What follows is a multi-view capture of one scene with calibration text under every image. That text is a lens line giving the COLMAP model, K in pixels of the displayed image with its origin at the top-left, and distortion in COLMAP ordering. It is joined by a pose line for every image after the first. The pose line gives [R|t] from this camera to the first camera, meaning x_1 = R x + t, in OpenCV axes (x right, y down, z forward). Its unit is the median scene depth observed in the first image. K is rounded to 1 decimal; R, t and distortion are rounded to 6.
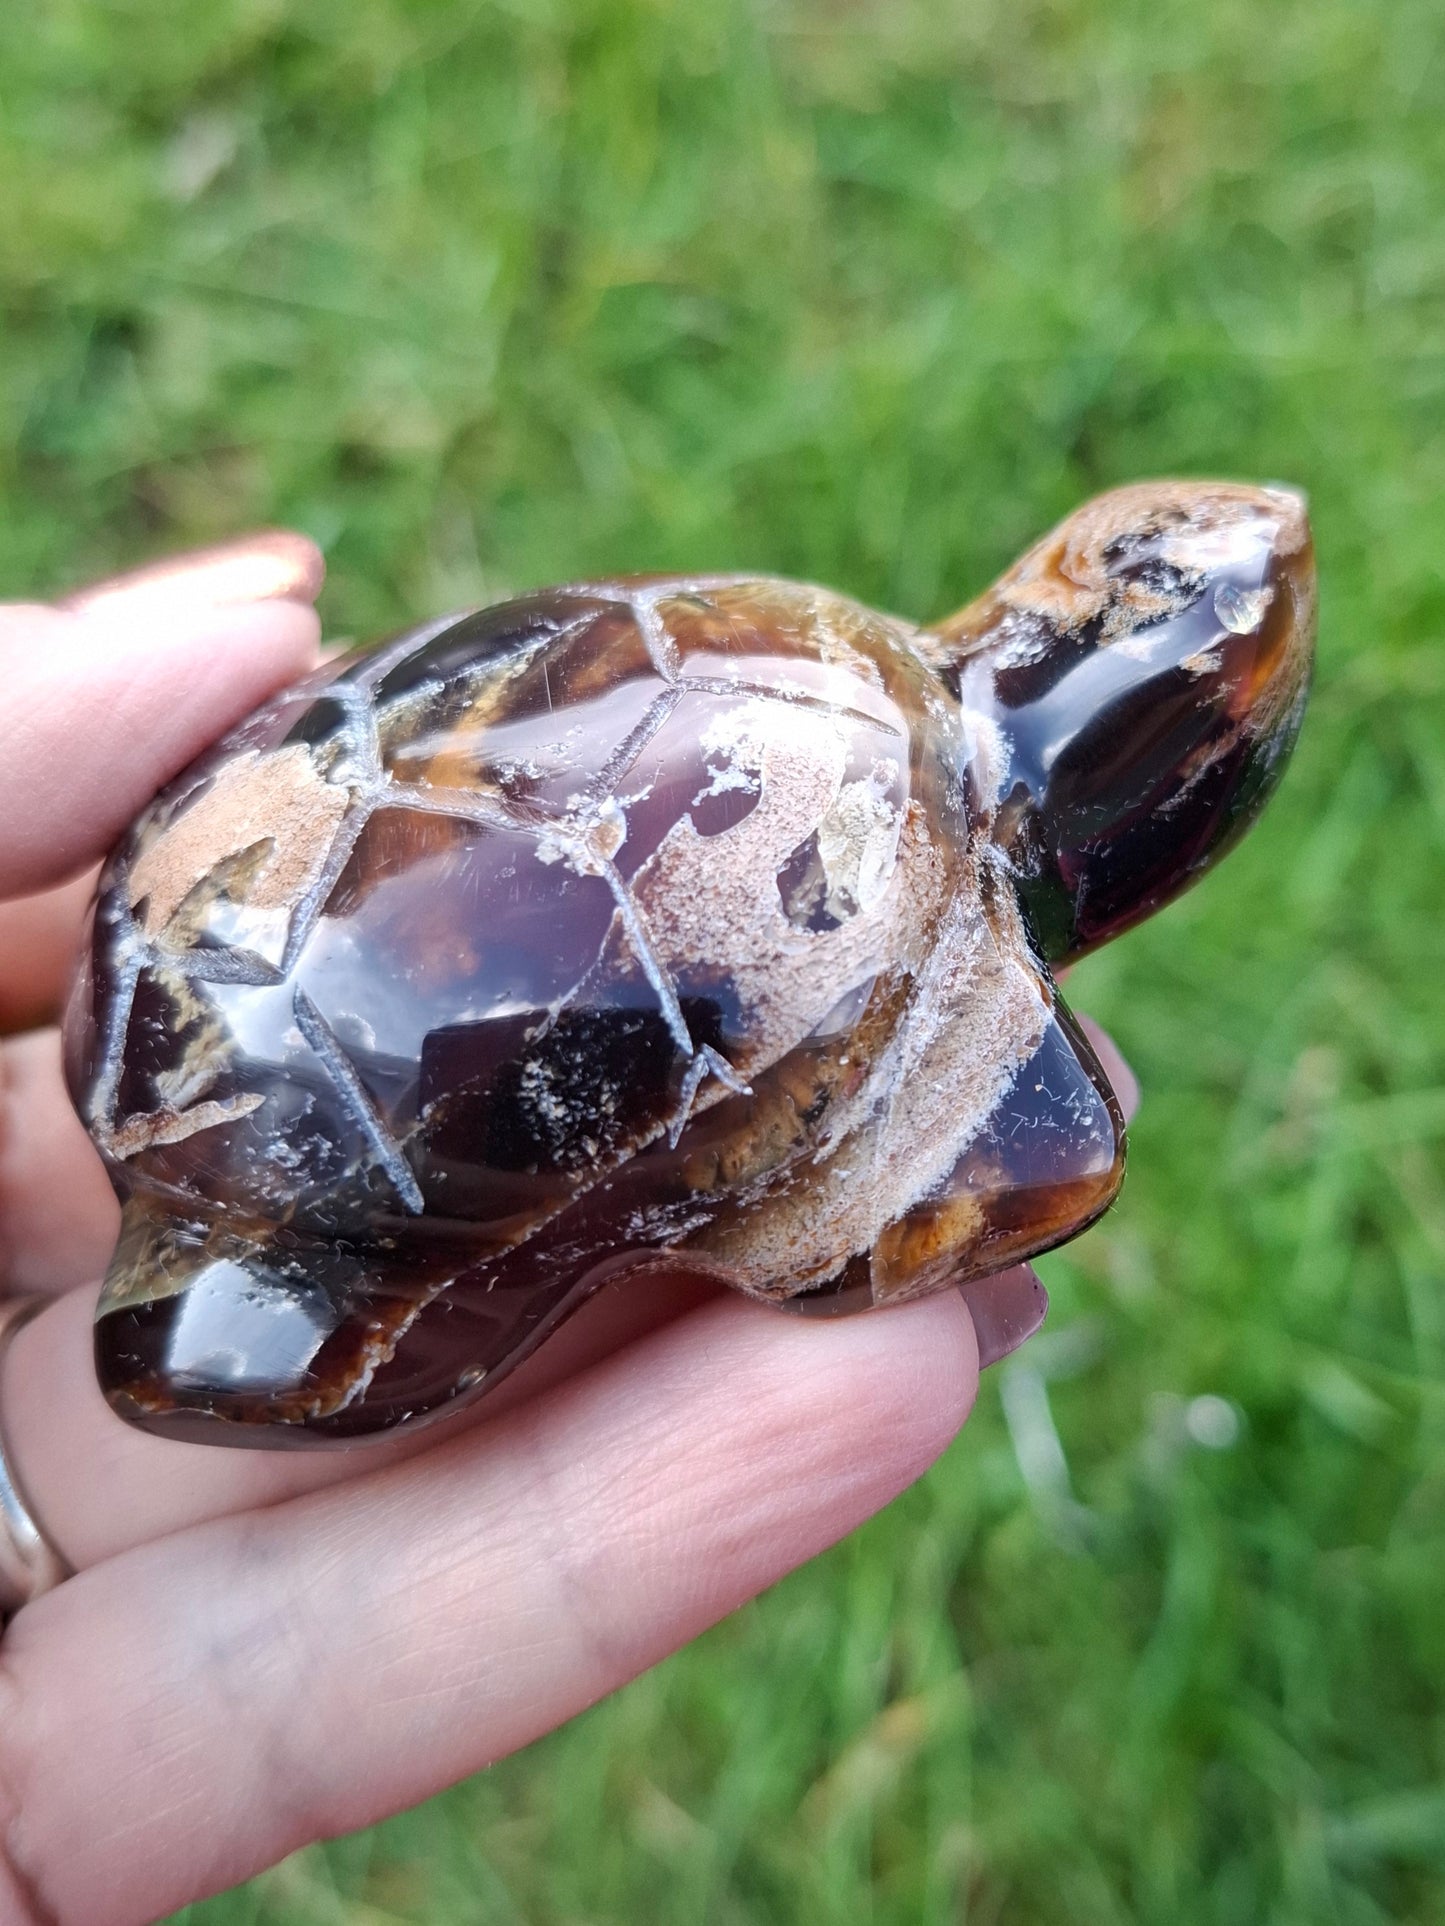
lens RADIAL K [[1978.4, 0, 846.1], [0, 1978.4, 915.8], [0, 0, 1]] dist [0.120445, 0.000000]
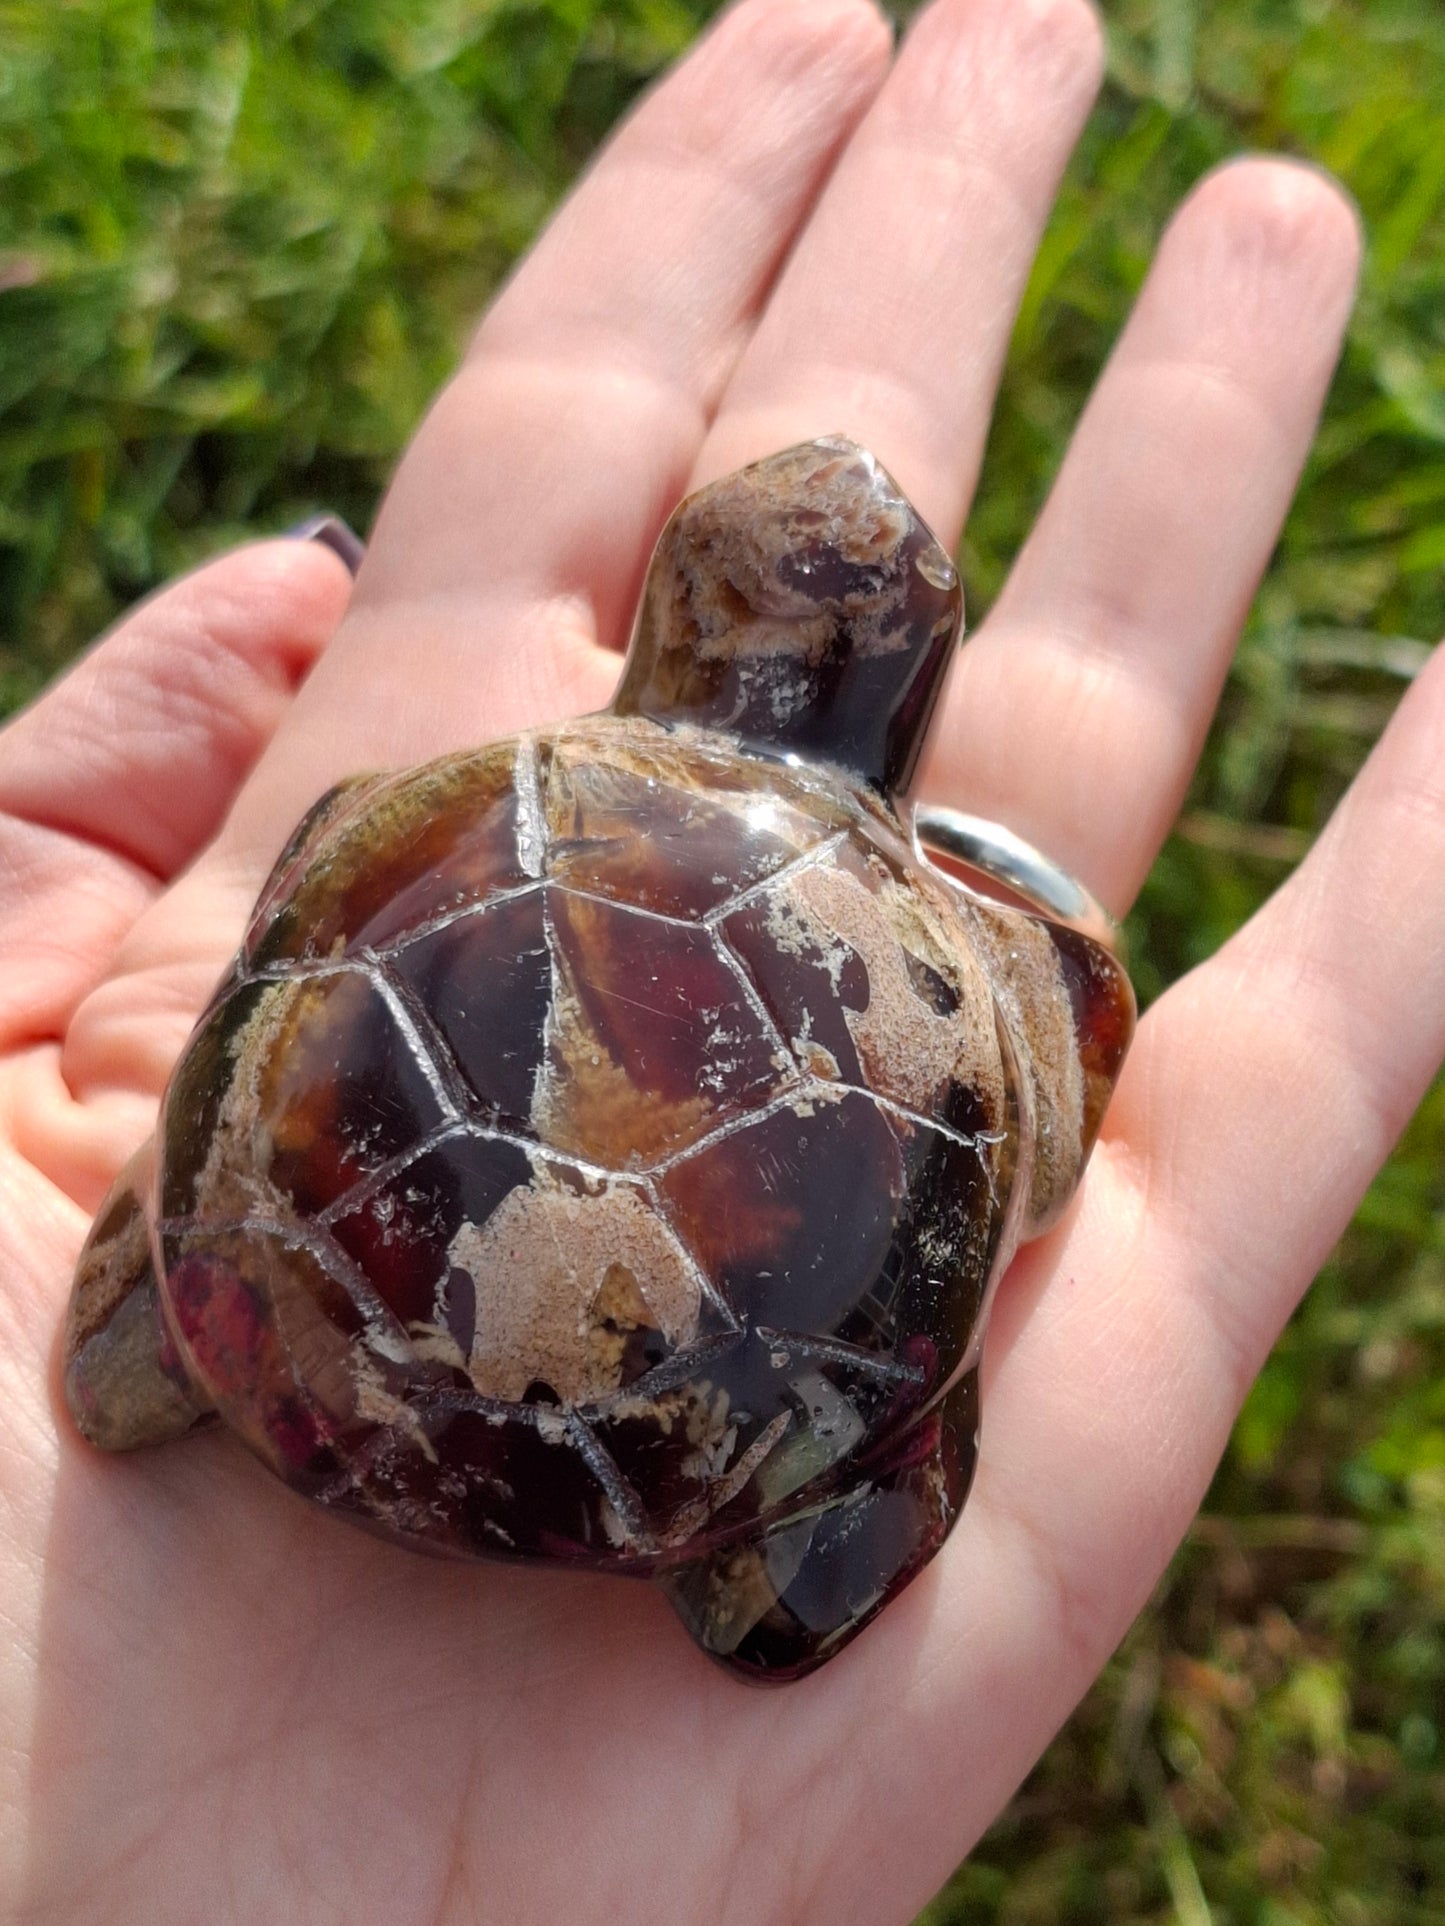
lens RADIAL K [[3502.9, 0, 786.6], [0, 3502.9, 965.6], [0, 0, 1]] dist [0.221312, 0.000000]
pose [[0.561513, -0.670226, 0.485285, -1.123137], [0.451334, 0.739620, 0.499259, -1.155855], [-0.693542, -0.061315, 0.717802, -0.517250]]
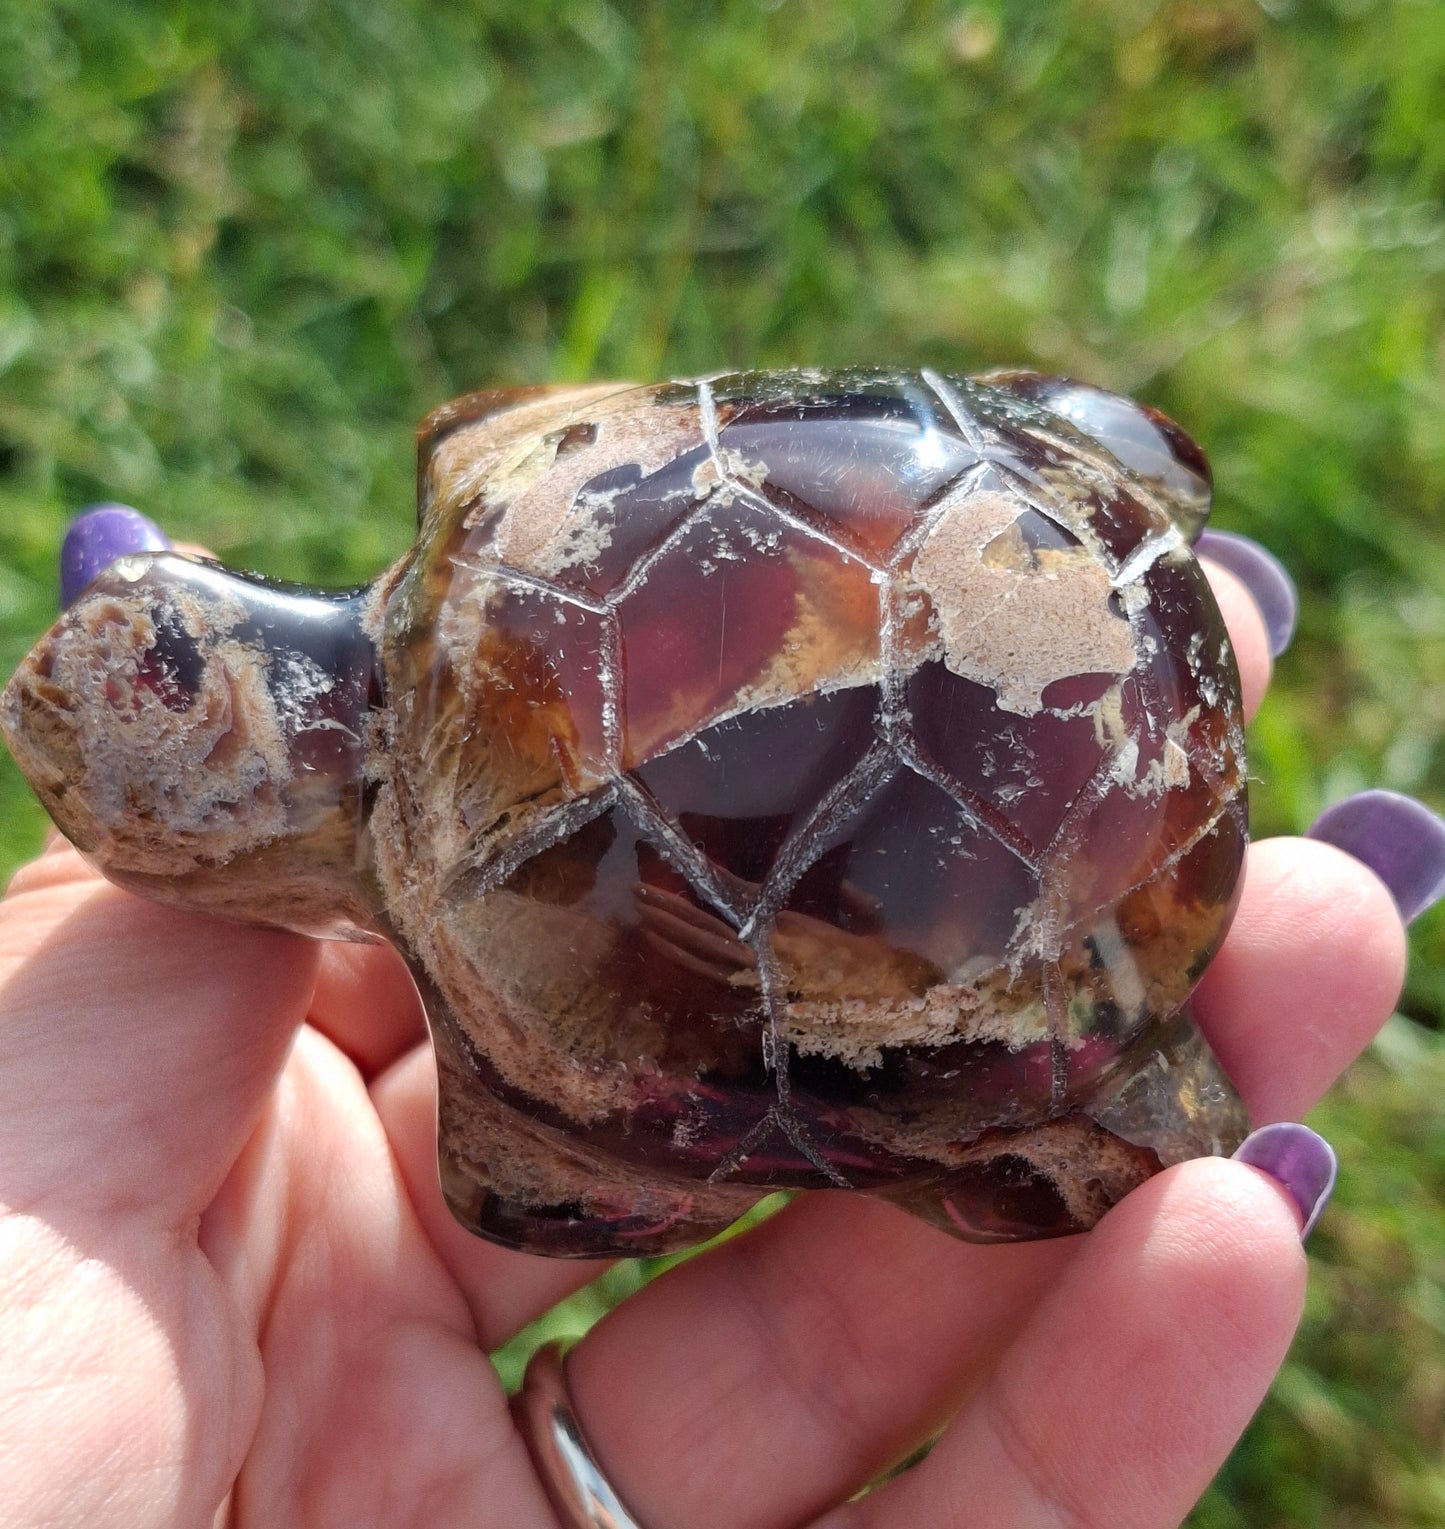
lens RADIAL K [[2950.8, 0, 702.9], [0, 2950.8, 794.8], [0, 0, 1]] dist [0.202649, 0.000000]
pose [[-0.939191, -0.150317, 0.308746, -0.703415], [0.340649, -0.294376, 0.892917, -1.714531], [-0.043333, 0.943794, 0.327681, 0.584692]]
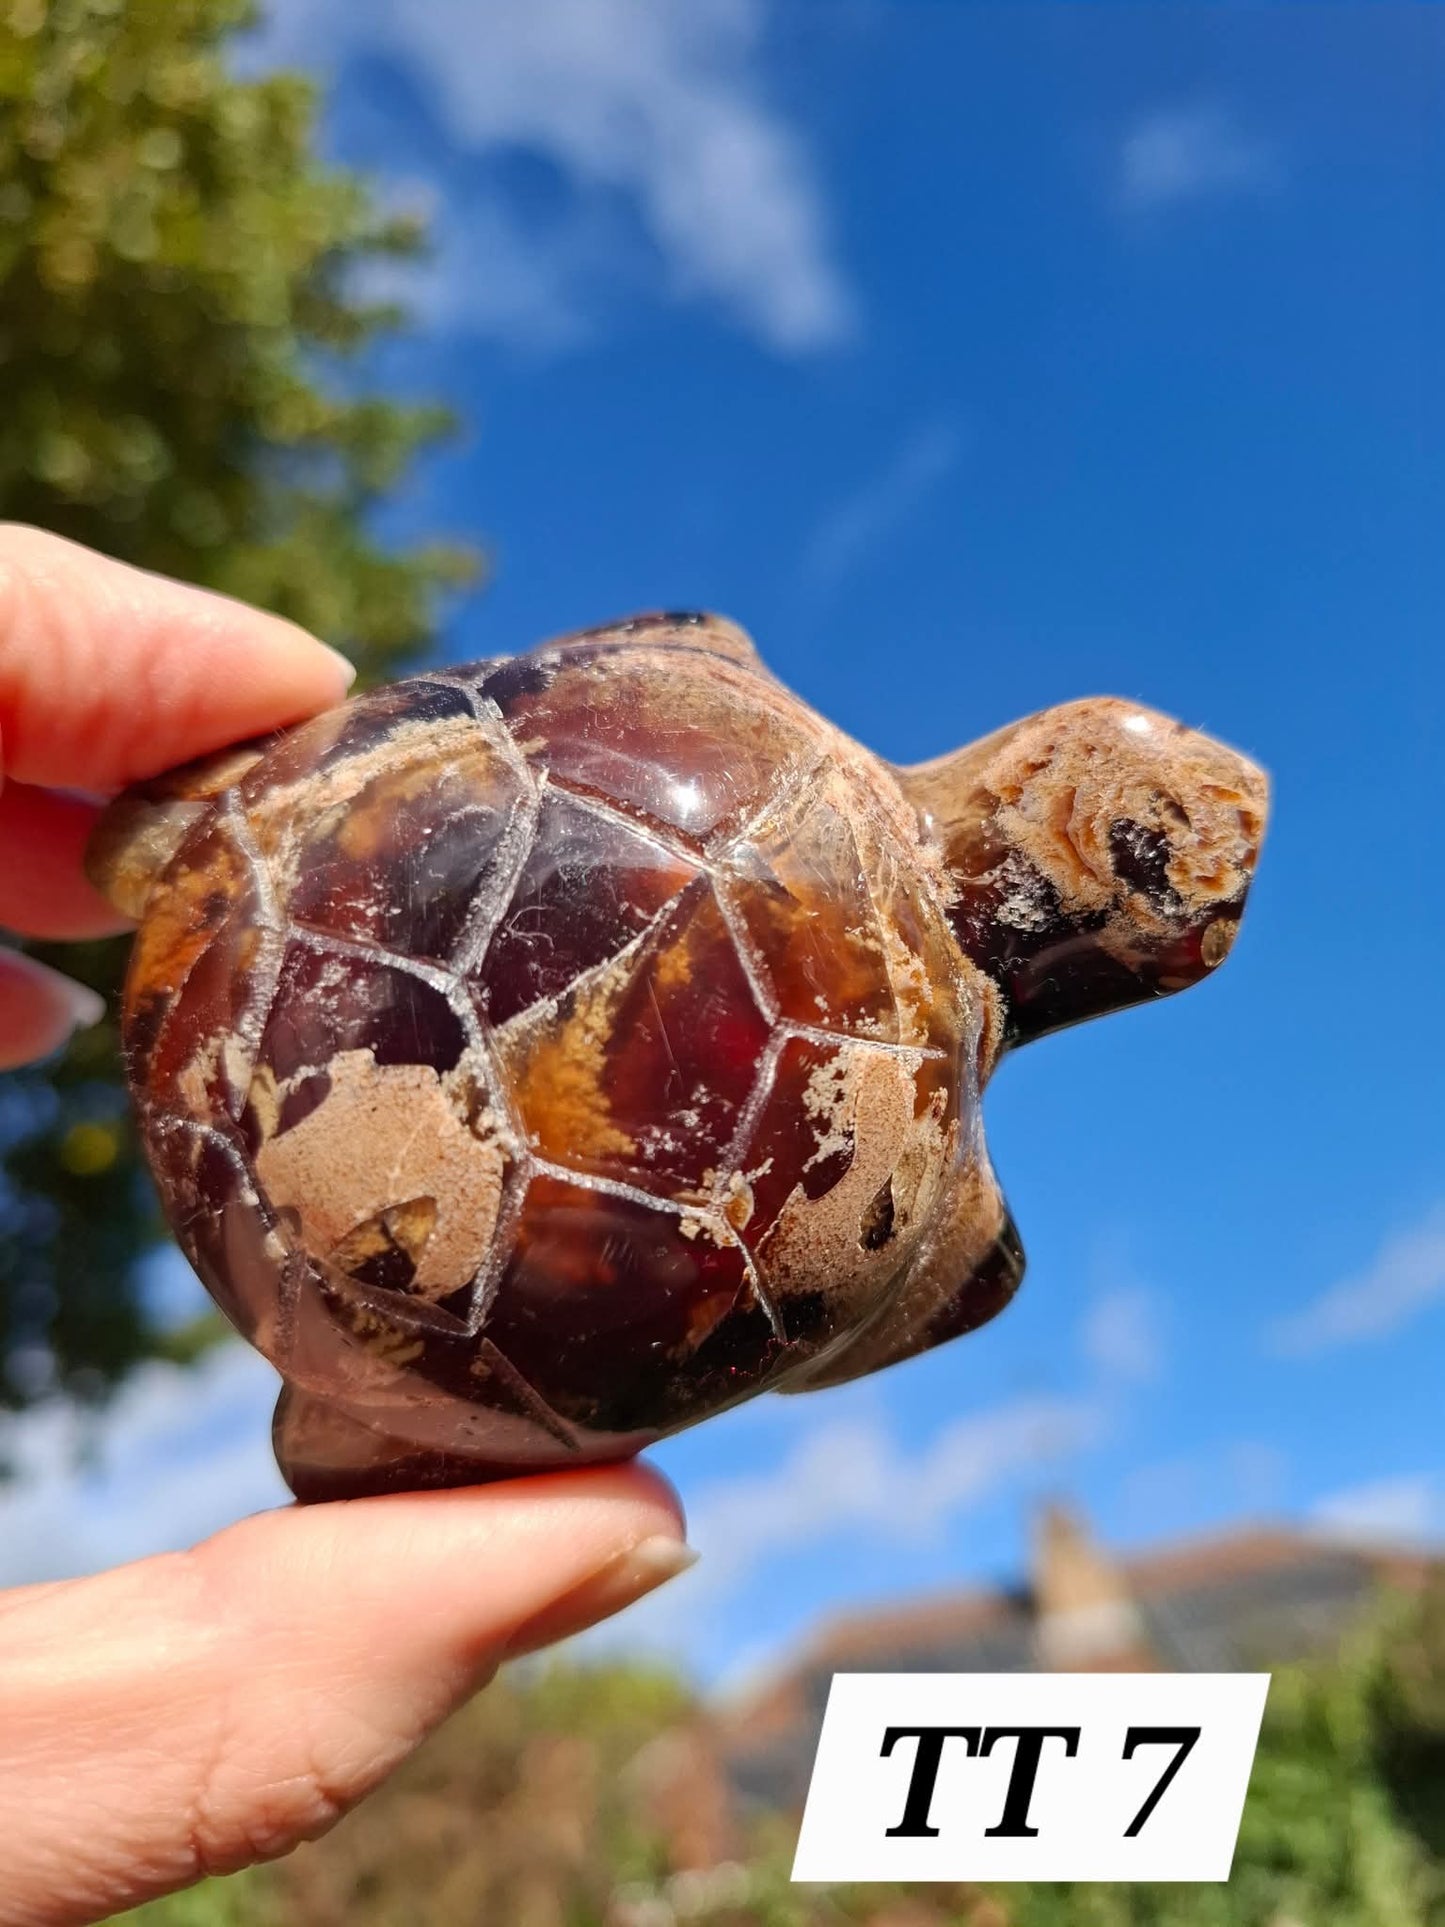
lens RADIAL K [[1454.2, 0, 760.4], [0, 1454.2, 985.7], [0, 0, 1]] dist [0.117494, -0.015018]
pose [[0.938095, -0.061150, 0.340939, -0.397765], [-0.192126, 0.727141, 0.659055, -0.718694], [-0.288212, -0.683759, 0.670379, 0.490784]]
